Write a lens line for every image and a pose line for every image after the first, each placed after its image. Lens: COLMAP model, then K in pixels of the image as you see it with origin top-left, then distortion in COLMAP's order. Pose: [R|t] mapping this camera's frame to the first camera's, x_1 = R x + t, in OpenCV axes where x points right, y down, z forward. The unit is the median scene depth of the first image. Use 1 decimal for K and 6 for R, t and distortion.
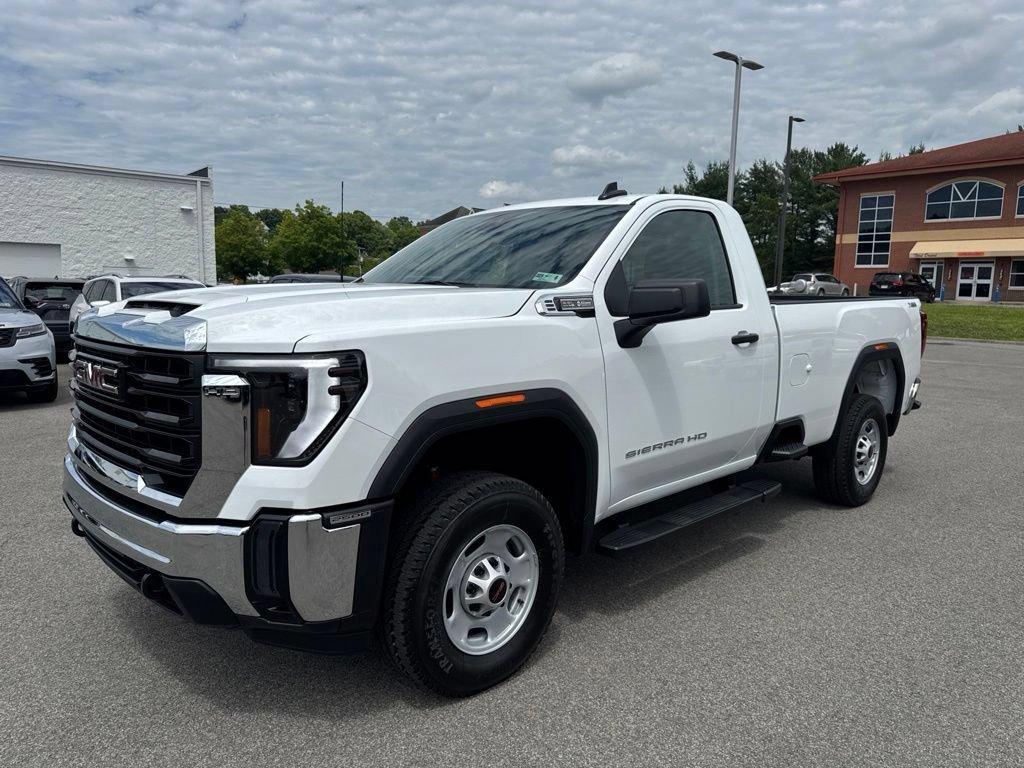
lens RADIAL K [[750.3, 0, 512.4], [0, 750.3, 389.7], [0, 0, 1]] dist [0.002164, 0.002406]
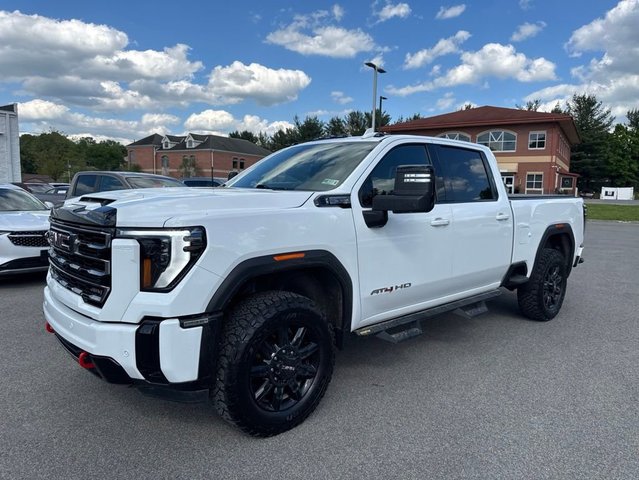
lens RADIAL K [[468.2, 0, 319.8], [0, 468.2, 243.5], [0, 0, 1]] dist [0.002164, 0.002406]
pose [[0.998889, 0.009599, -0.046135, 0.116157], [-0.010592, 0.999717, -0.021314, 0.007689], [0.045917, 0.021779, 0.998708, -0.070083]]
